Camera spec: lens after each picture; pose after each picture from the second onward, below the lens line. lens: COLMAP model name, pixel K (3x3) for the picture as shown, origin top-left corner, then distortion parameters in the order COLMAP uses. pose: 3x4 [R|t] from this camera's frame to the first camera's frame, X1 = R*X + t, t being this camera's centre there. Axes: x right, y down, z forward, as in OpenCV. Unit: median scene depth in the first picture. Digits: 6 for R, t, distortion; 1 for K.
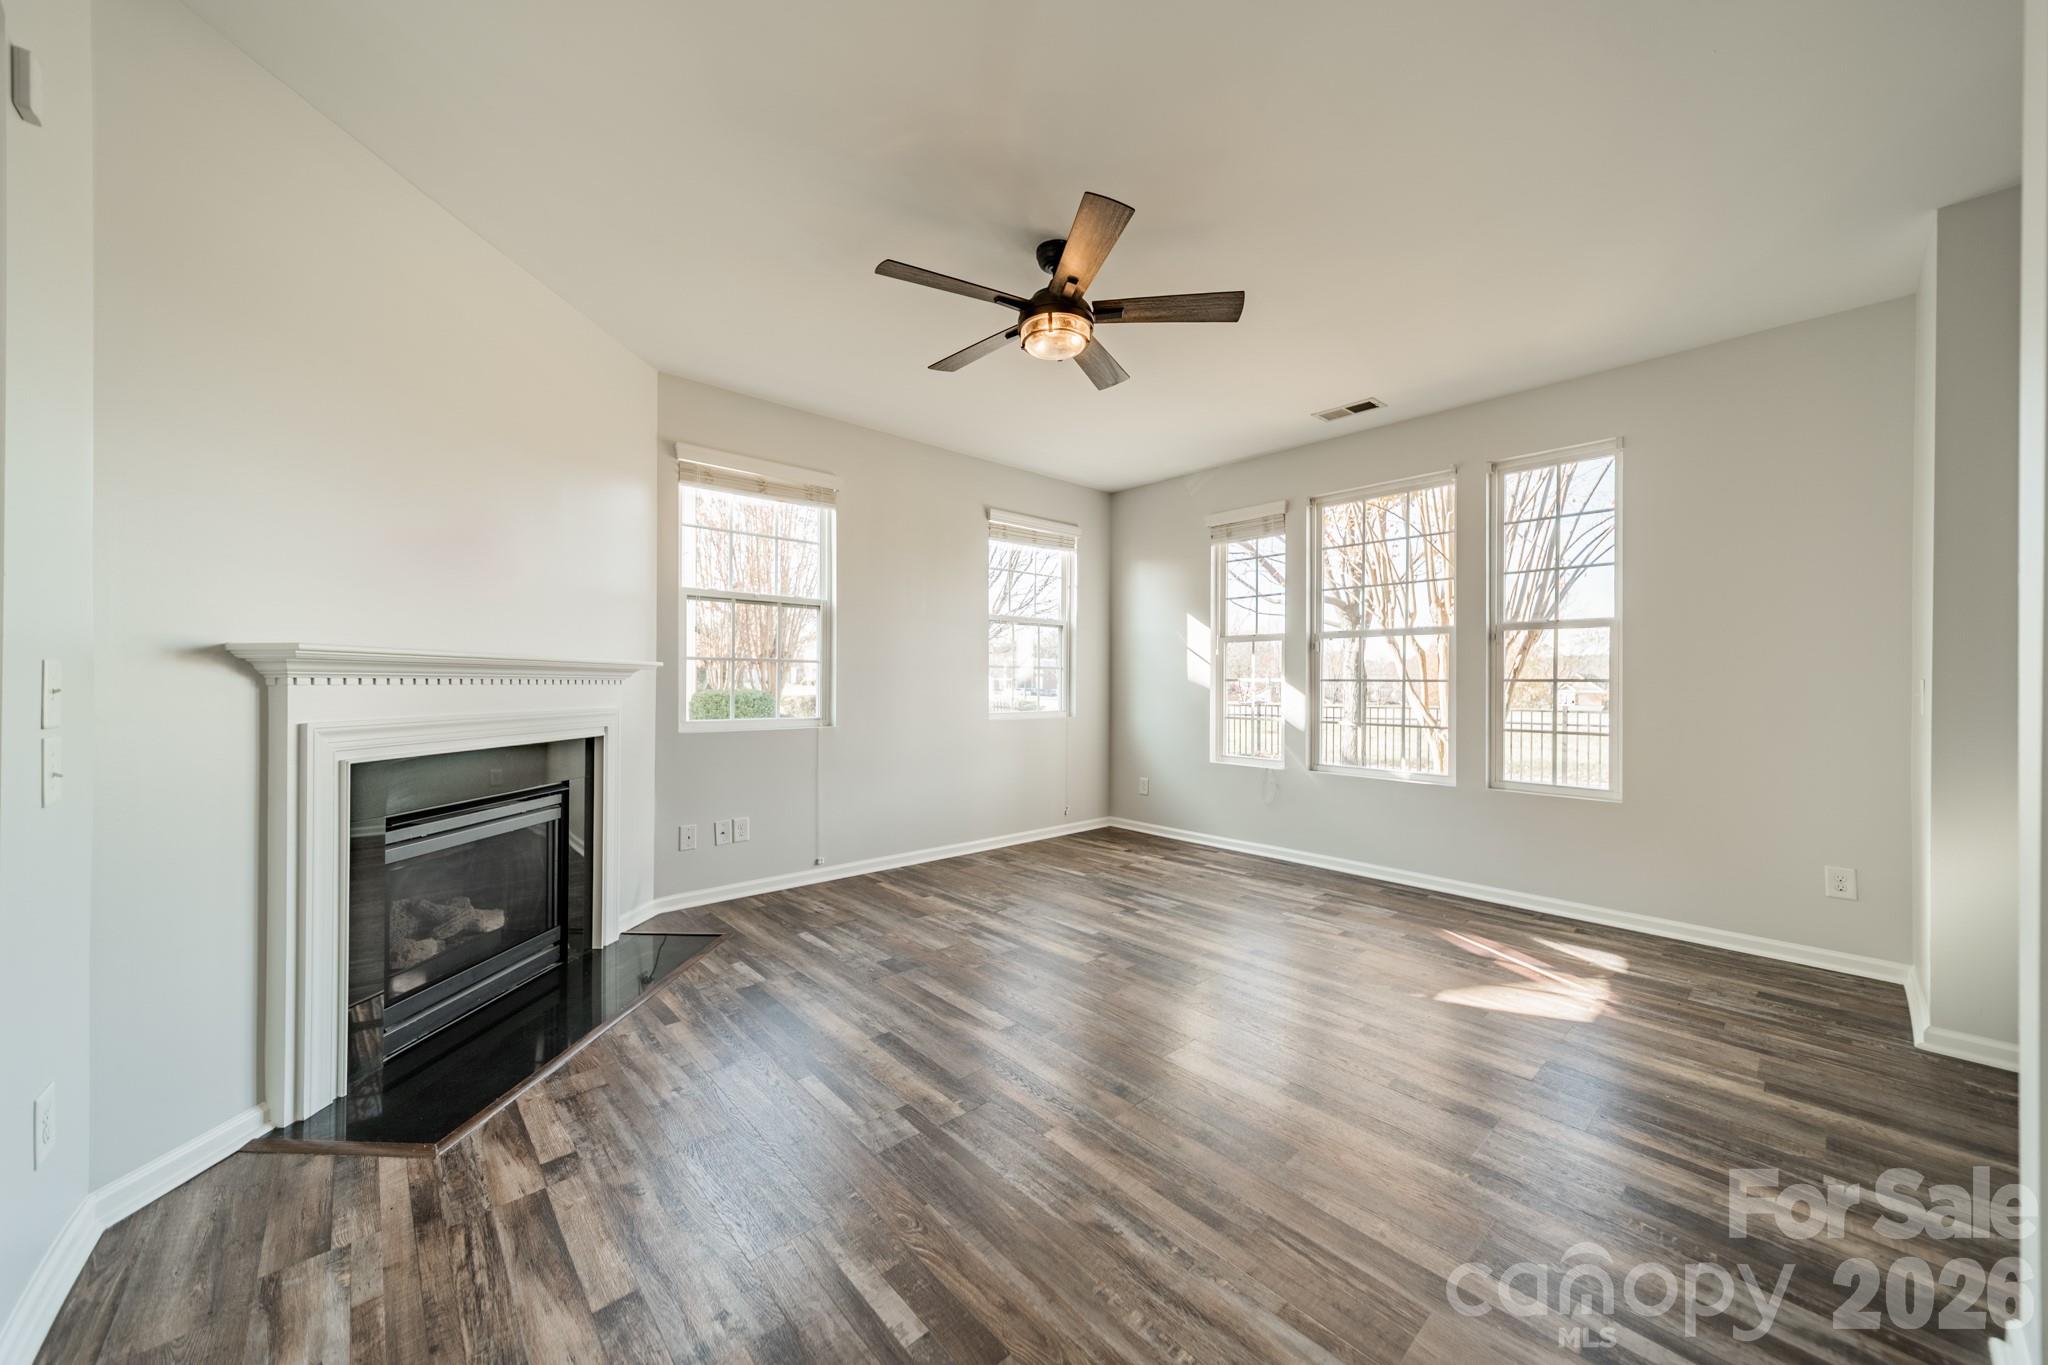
lens RADIAL K [[725.6, 0, 1028.8], [0, 725.6, 684.6], [0, 0, 1]] dist [0.006307, 0.000421]
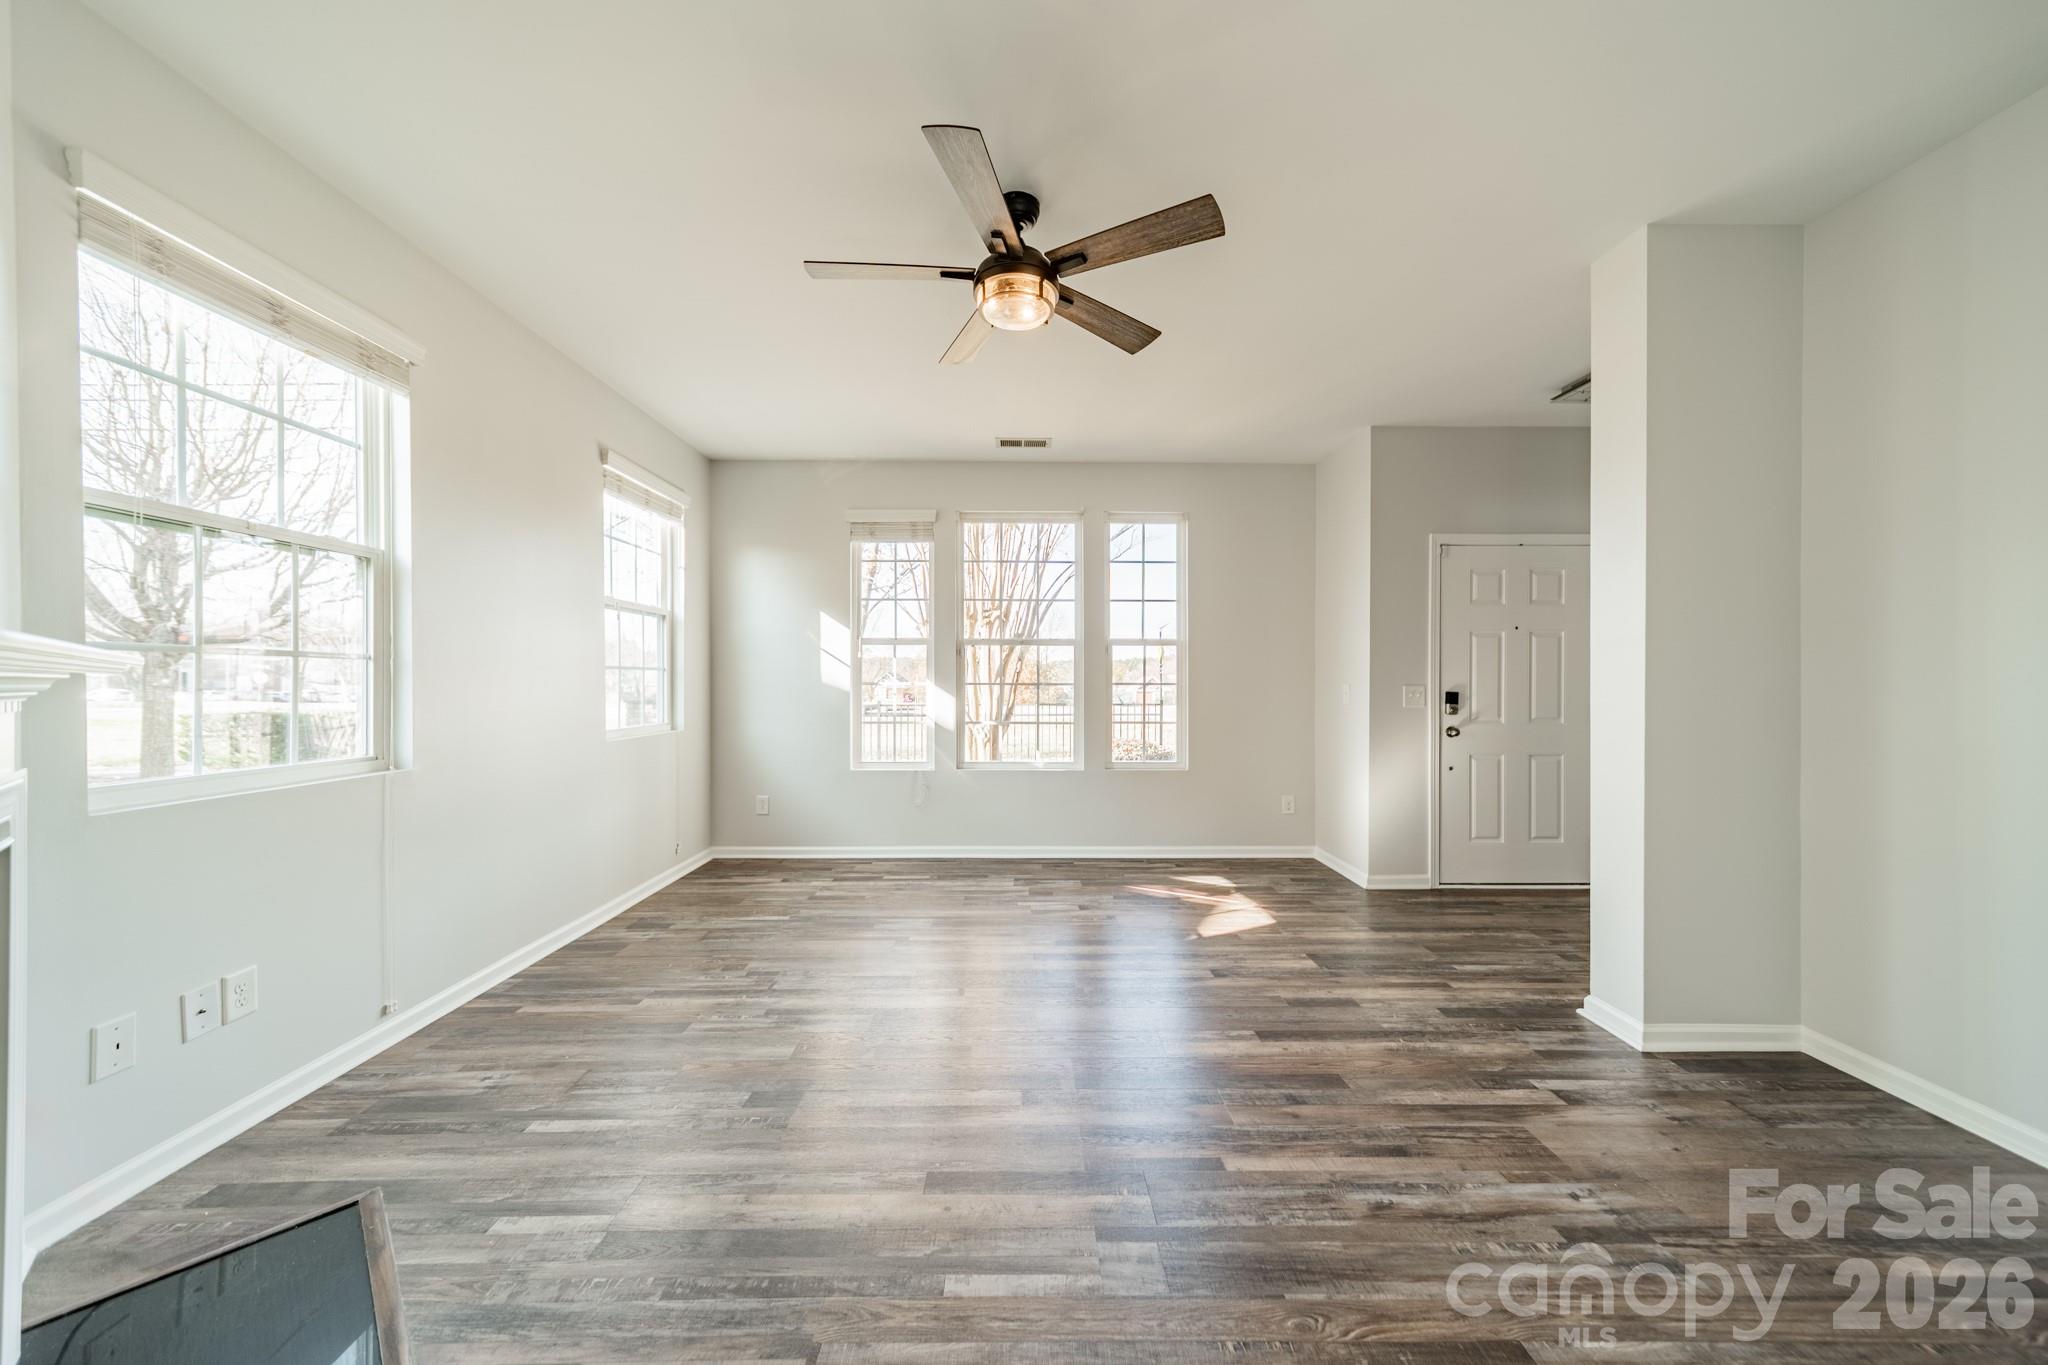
lens RADIAL K [[725.6, 0, 1028.7], [0, 725.6, 677.1], [0, 0, 1]] dist [0.006307, 0.000421]
pose [[0.665454, 0.002001, 0.746436, -0.399542], [0.004246, 0.999970, -0.006467, -0.009521], [-0.746427, 0.007473, 0.665425, 0.256747]]
